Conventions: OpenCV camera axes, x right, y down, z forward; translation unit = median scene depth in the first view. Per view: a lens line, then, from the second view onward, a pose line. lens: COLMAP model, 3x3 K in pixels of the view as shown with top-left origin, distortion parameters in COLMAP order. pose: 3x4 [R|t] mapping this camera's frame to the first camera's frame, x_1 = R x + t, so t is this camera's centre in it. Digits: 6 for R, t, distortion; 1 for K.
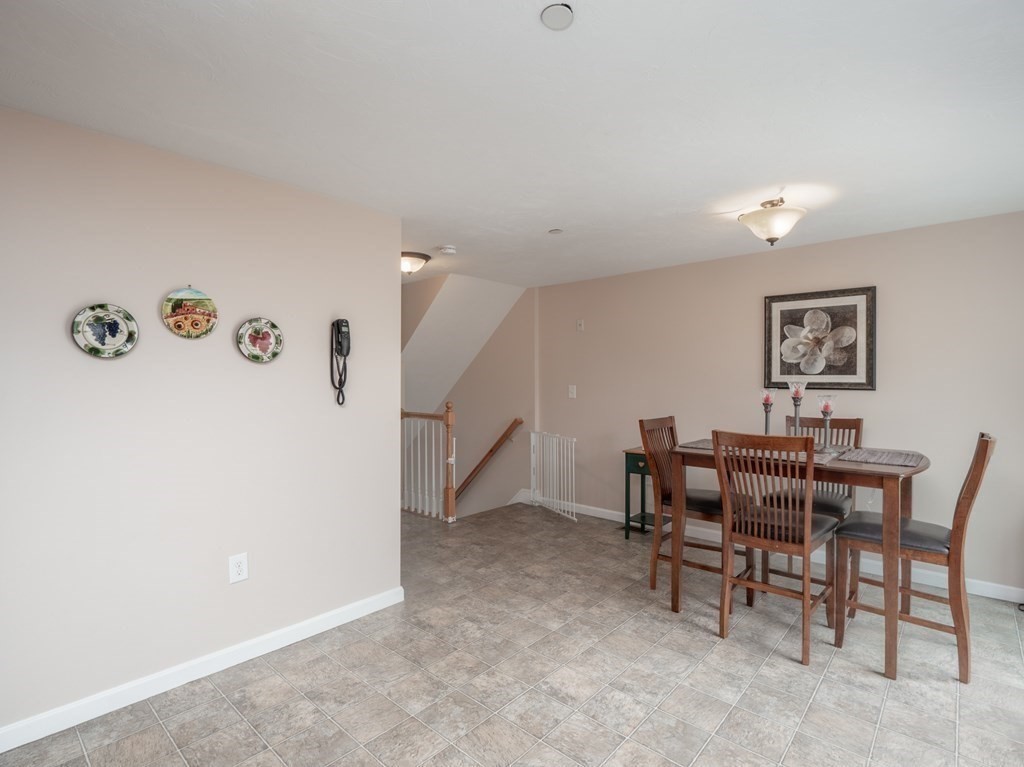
lens RADIAL K [[511.4, 0, 511.8], [0, 511.4, 371.7], [0, 0, 1]] dist [-0.046842, -0.000073]
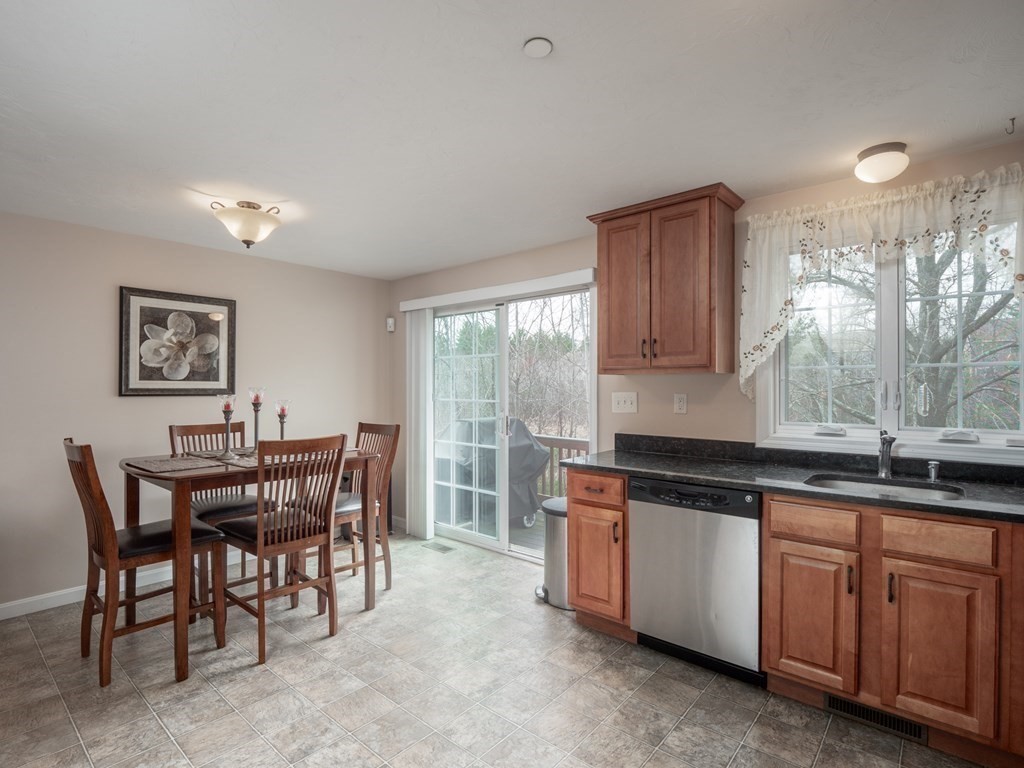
lens RADIAL K [[508.1, 0, 512.0], [0, 508.1, 384.0], [0, 0, 1]] dist [-0.001575, -0.000778]
pose [[-0.023726, 0.007015, 0.999694, -0.373263], [-0.016655, 0.999834, -0.007411, 0.008951], [-0.999580, -0.016826, -0.023605, 0.396479]]
